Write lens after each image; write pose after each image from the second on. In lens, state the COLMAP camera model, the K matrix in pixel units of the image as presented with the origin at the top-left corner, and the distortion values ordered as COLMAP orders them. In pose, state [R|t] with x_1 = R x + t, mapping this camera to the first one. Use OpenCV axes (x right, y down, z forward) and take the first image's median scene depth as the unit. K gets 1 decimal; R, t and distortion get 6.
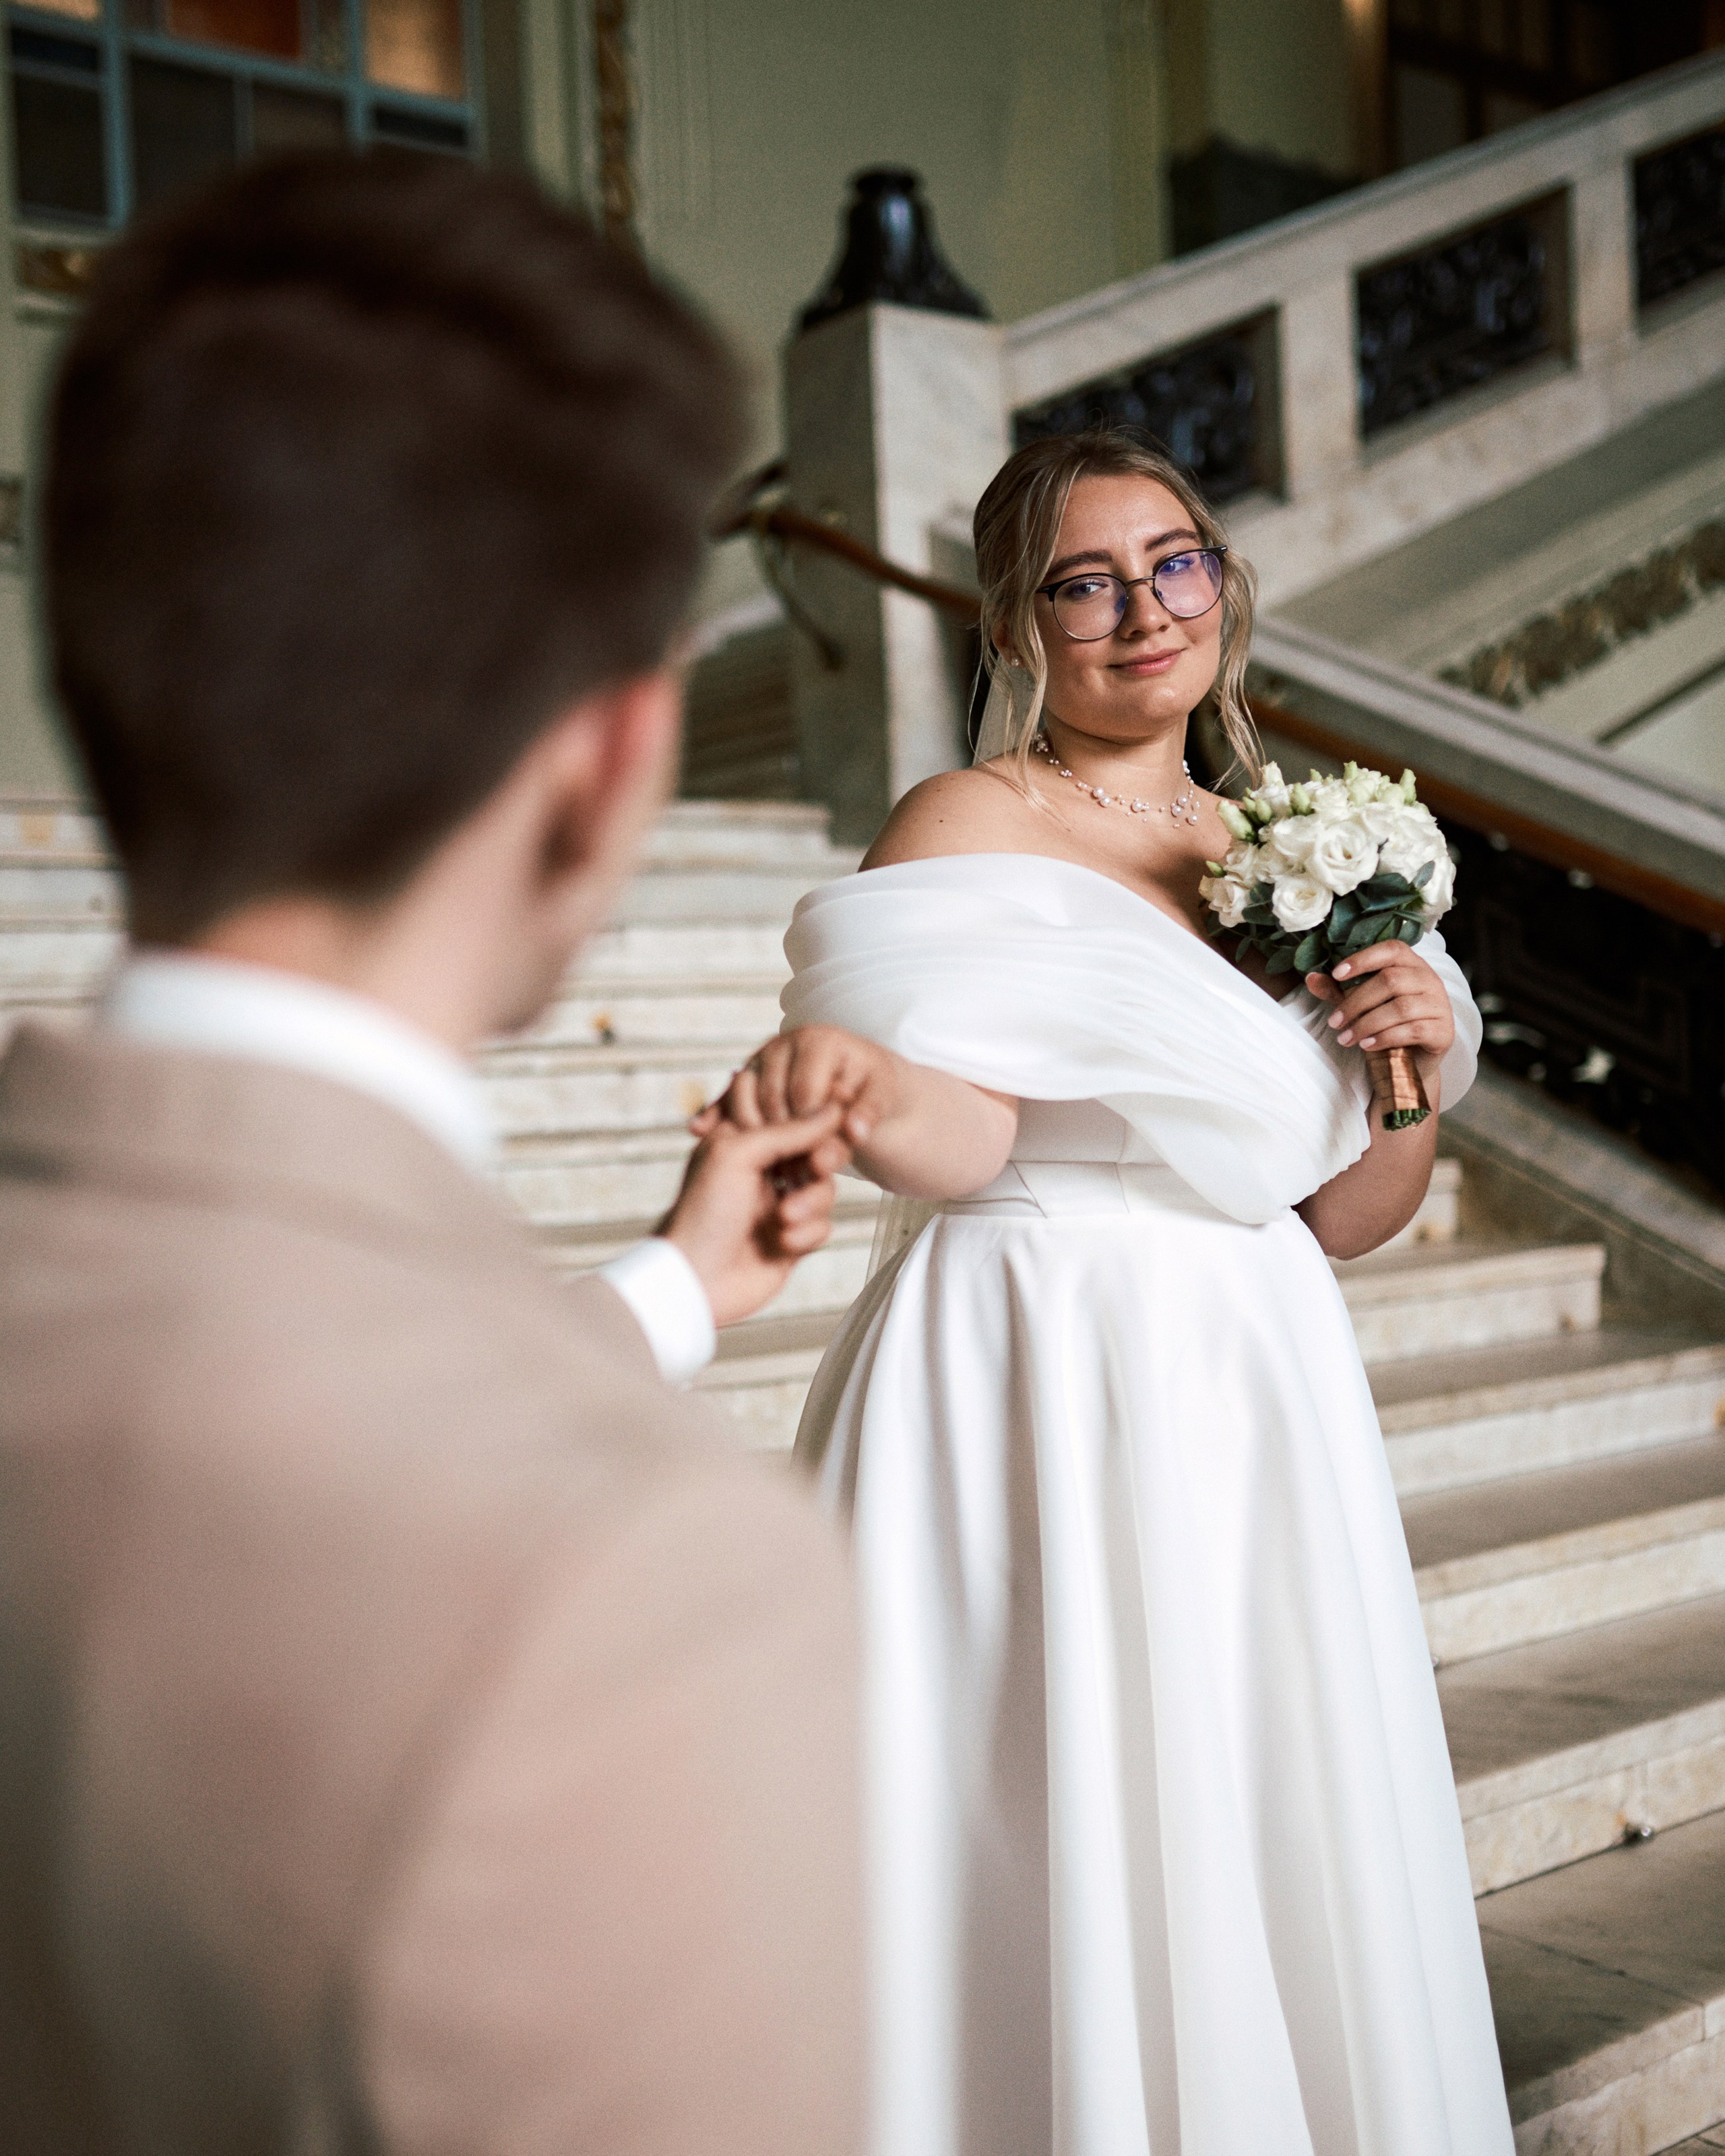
lens RADIAL K [[2414.3, 0, 867.7], [0, 2414.3, 1205.4], [0, 0, 1]] dist [-0.031496, -0.016313]
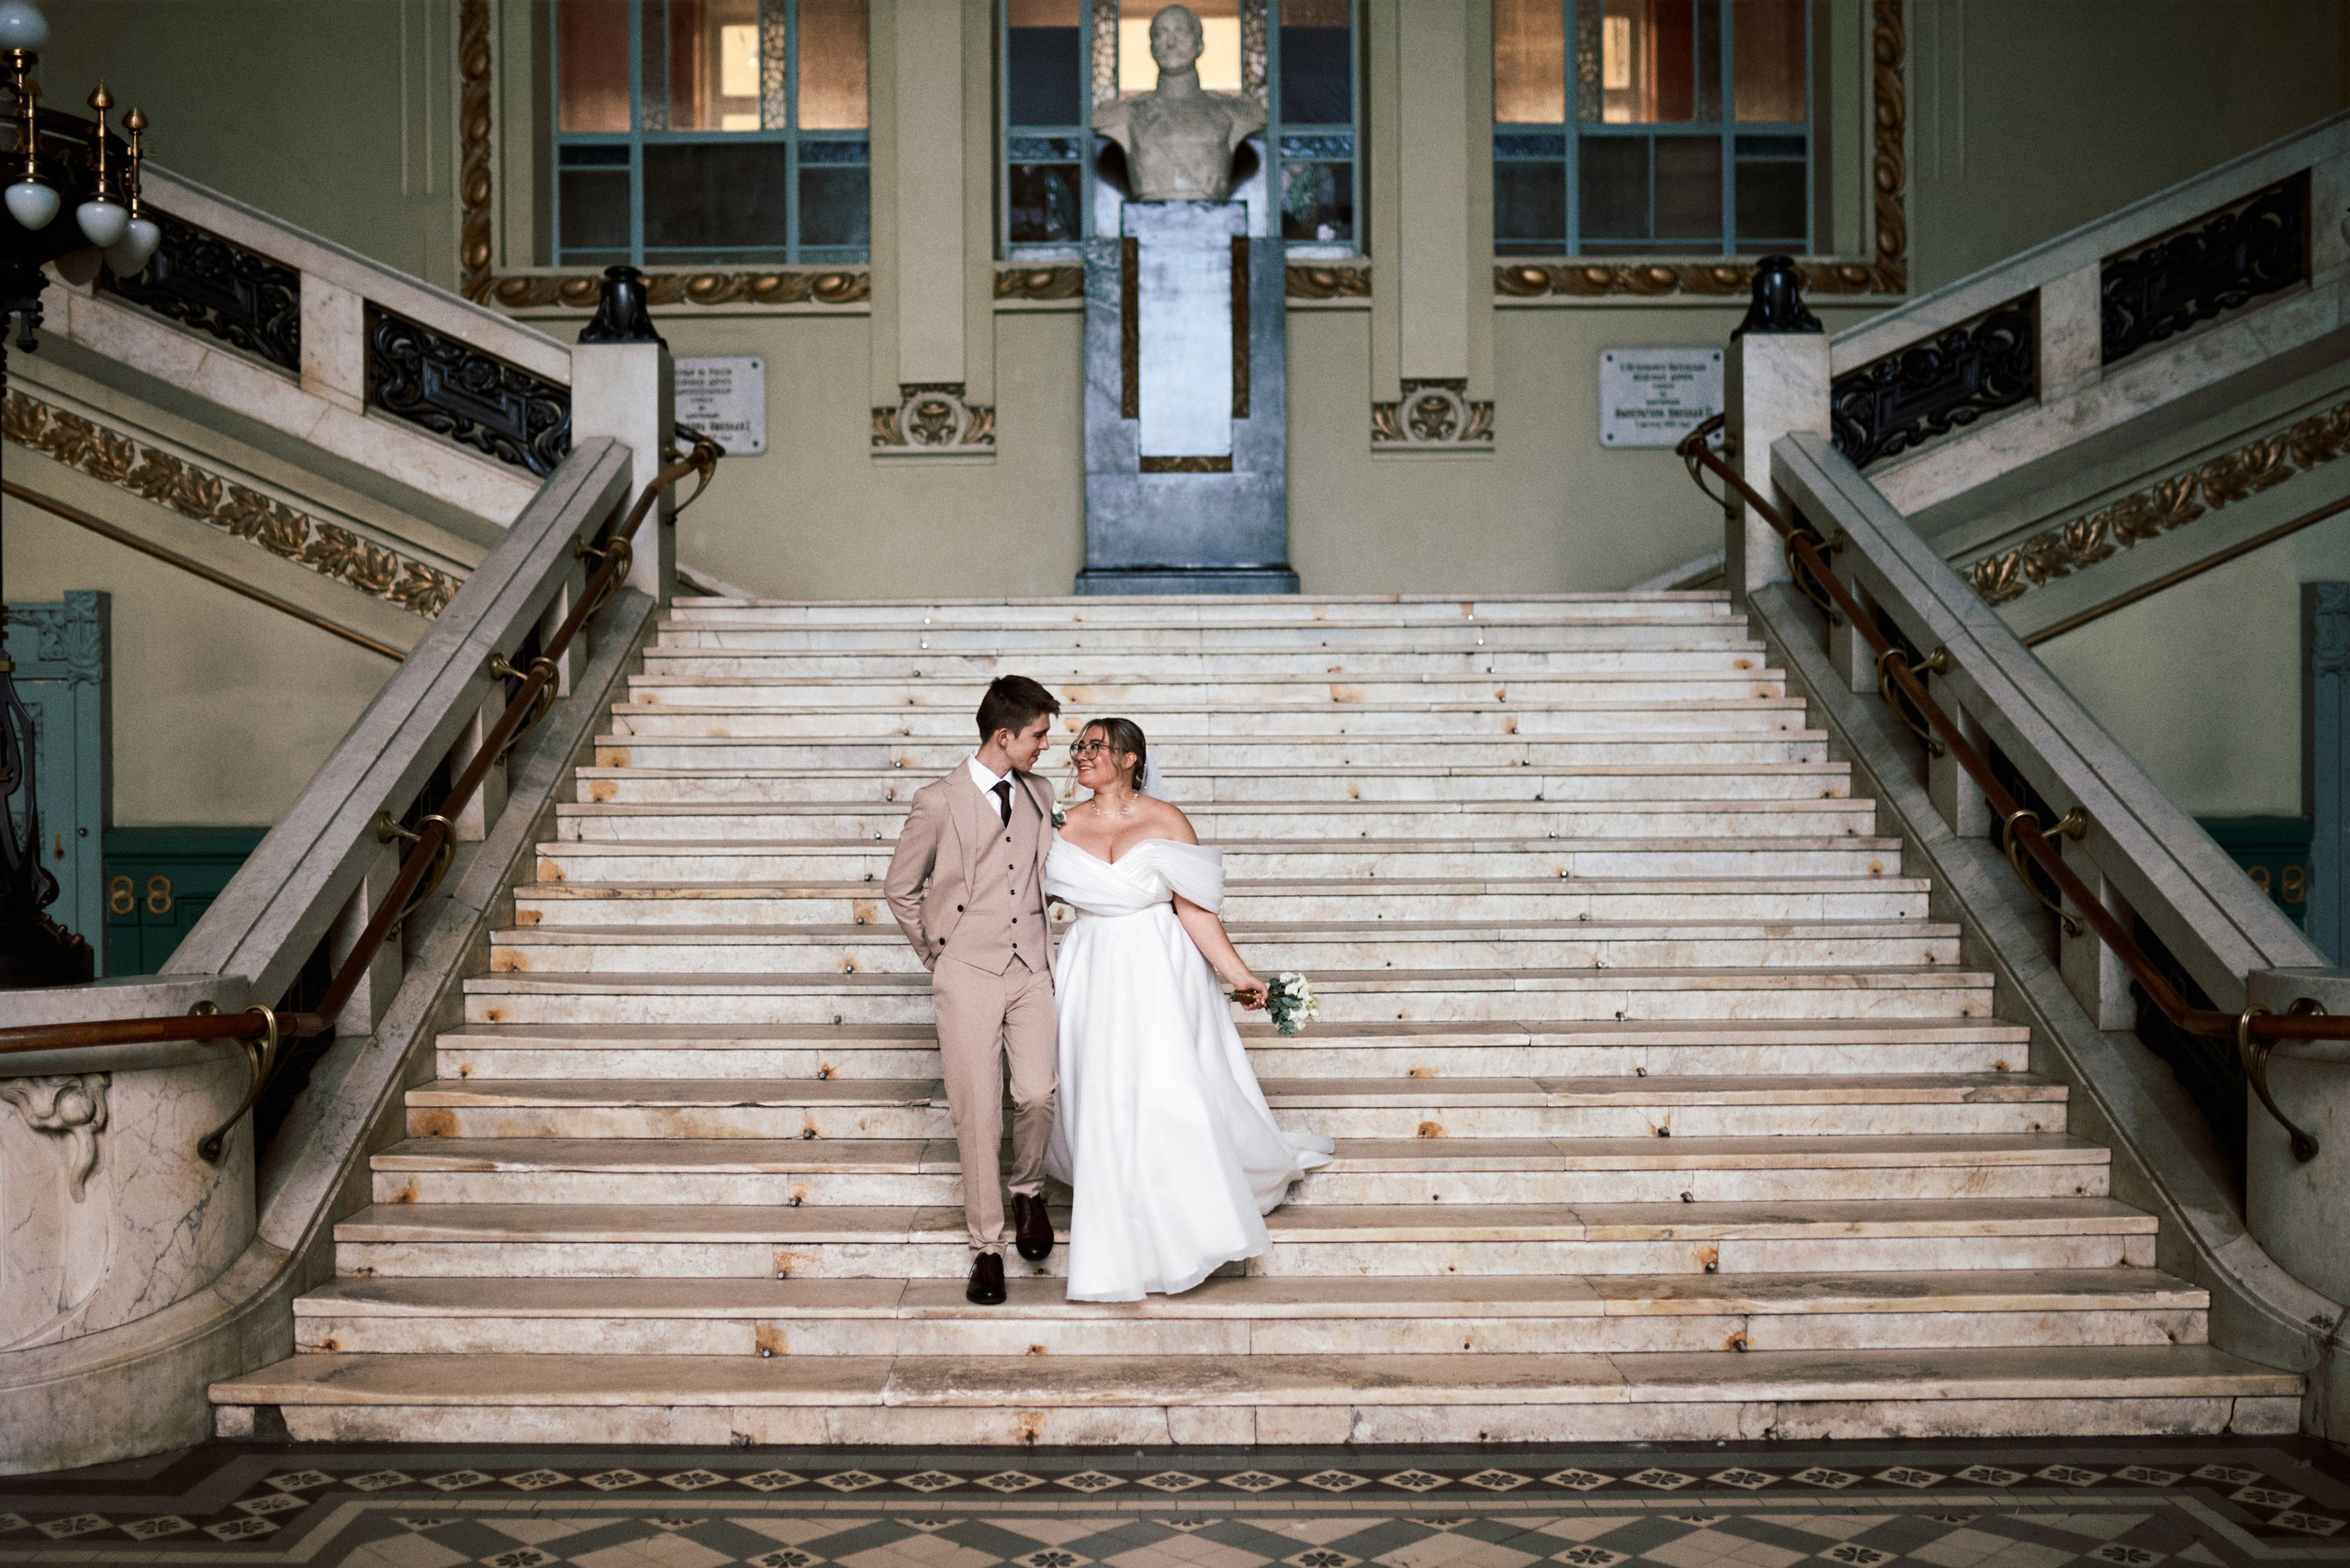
lens RADIAL K [[2416.1, 0, 1175.0], [0, 2416.1, 784.0], [0, 0, 1]] dist [-0.012027, -0.004667]
pose [[0.808272, 0.033965, -0.587829, 0.762530], [-0.063460, 0.997545, -0.029620, 0.072663], [0.585380, 0.061245, 0.808443, -0.797777]]
